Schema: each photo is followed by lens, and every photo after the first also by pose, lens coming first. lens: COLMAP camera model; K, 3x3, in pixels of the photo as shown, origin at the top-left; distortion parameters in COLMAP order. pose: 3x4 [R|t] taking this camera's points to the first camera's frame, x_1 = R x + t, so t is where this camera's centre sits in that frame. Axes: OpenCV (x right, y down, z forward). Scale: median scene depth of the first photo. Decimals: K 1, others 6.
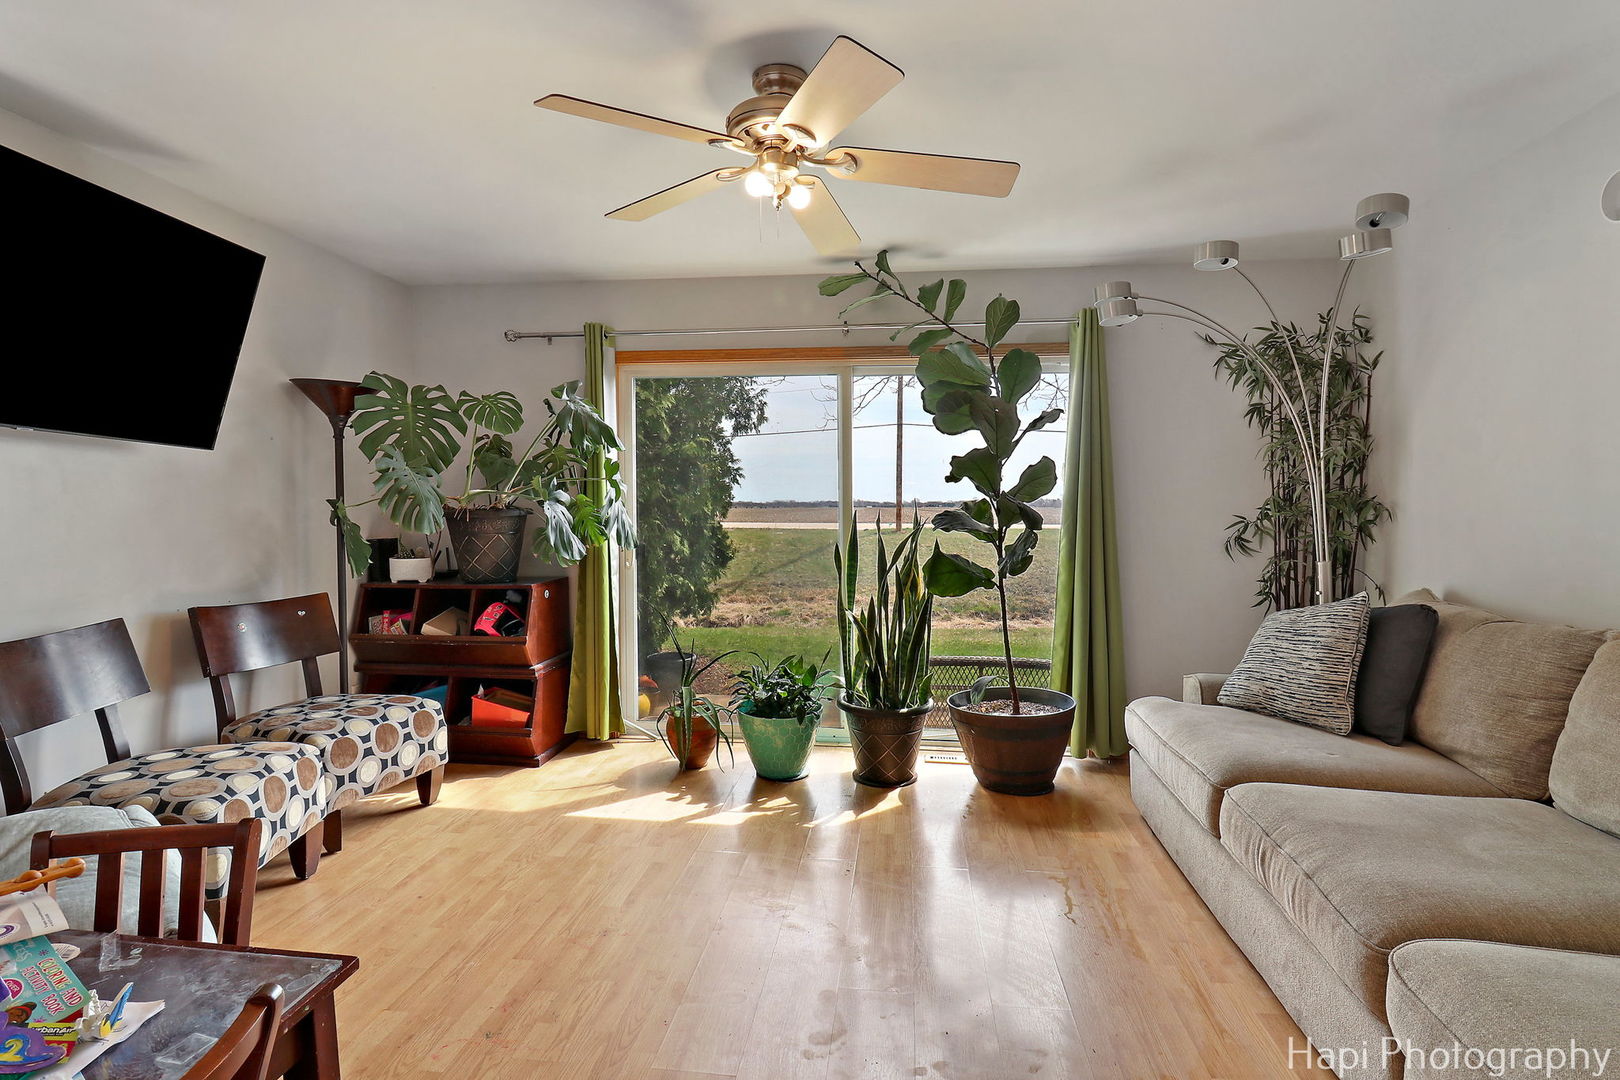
lens RADIAL K [[776.5, 0, 810.1], [0, 776.5, 523.6], [0, 0, 1]] dist [0.001391, -0.000186]
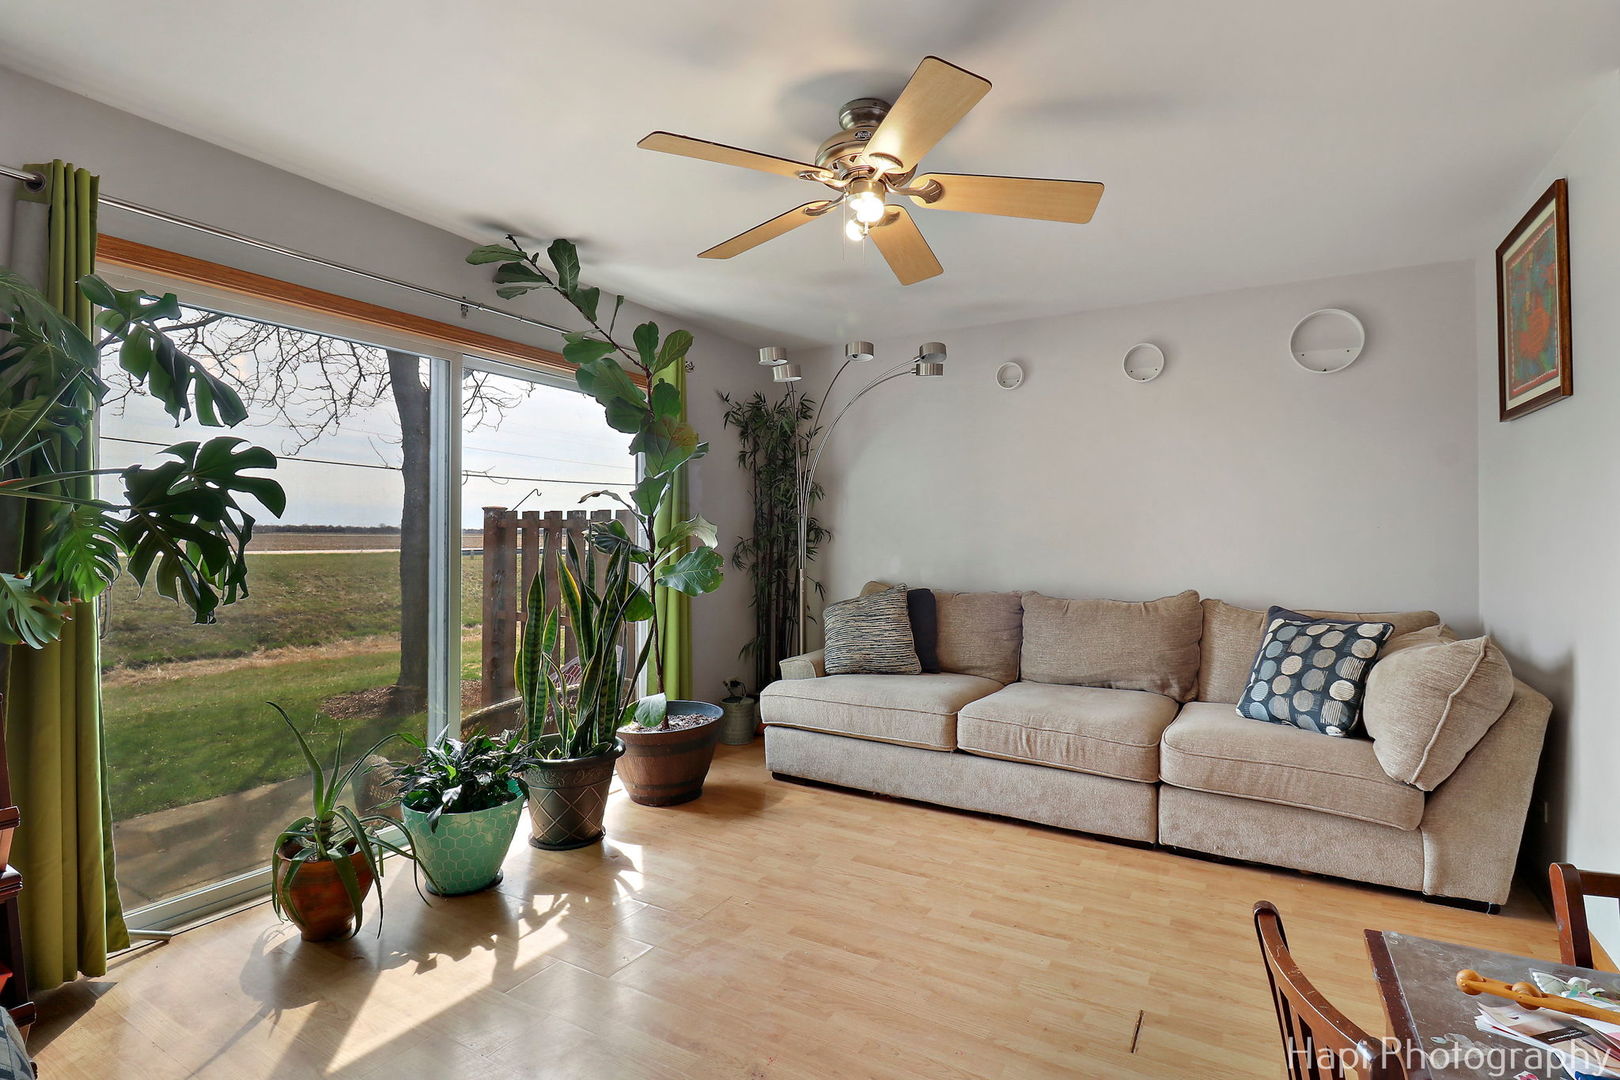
lens RADIAL K [[776.5, 0, 810.1], [0, 776.5, 523.6], [0, 0, 1]] dist [0.001391, -0.000186]
pose [[0.409191, 0.015971, 0.912309, -0.641221], [0.022992, 0.999349, -0.027807, 0.005887], [-0.912159, 0.032354, 0.408557, 0.419039]]
